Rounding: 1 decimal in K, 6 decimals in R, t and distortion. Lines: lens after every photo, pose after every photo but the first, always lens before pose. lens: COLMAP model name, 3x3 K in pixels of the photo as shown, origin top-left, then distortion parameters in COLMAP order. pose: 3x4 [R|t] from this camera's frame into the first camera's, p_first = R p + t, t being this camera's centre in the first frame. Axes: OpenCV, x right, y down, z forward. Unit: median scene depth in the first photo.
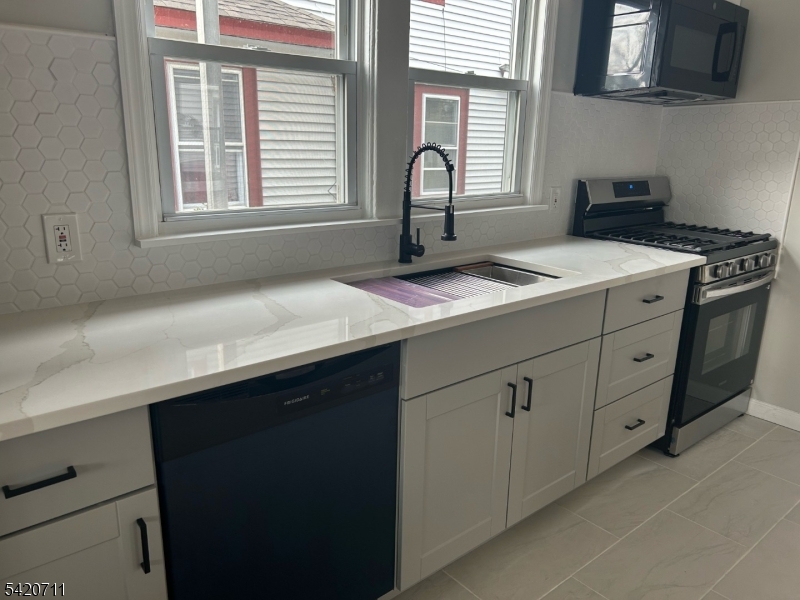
lens RADIAL K [[579.4, 0, 400.0], [0, 579.4, 300.0], [0, 0, 1]] dist [0.011140, 0.000949]
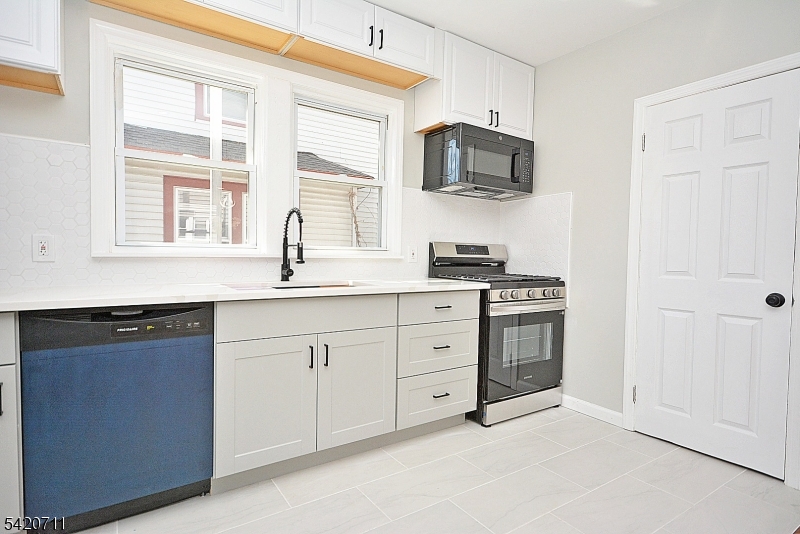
lens RADIAL K [[409.7, 0, 404.8], [0, 409.7, 273.1], [0, 0, 1]] dist [0.004000, -0.000602]
pose [[0.996478, 0.005229, -0.083694, 0.362605], [-0.022985, 0.976861, -0.212638, 0.122941], [0.080646, 0.213813, 0.973540, -0.071850]]
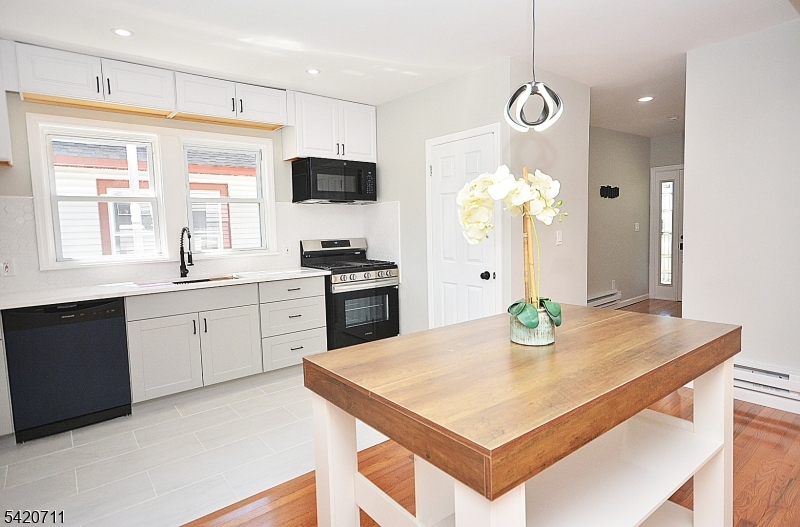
lens RADIAL K [[405.8, 0, 400.0], [0, 405.8, 263.5], [0, 0, 1]] dist [0.000287, 0.001083]
pose [[0.999174, -0.040629, -0.000822, 0.733644], [0.039916, 0.985018, -0.167768, 0.157073], [0.007626, 0.167596, 0.985826, -0.506782]]
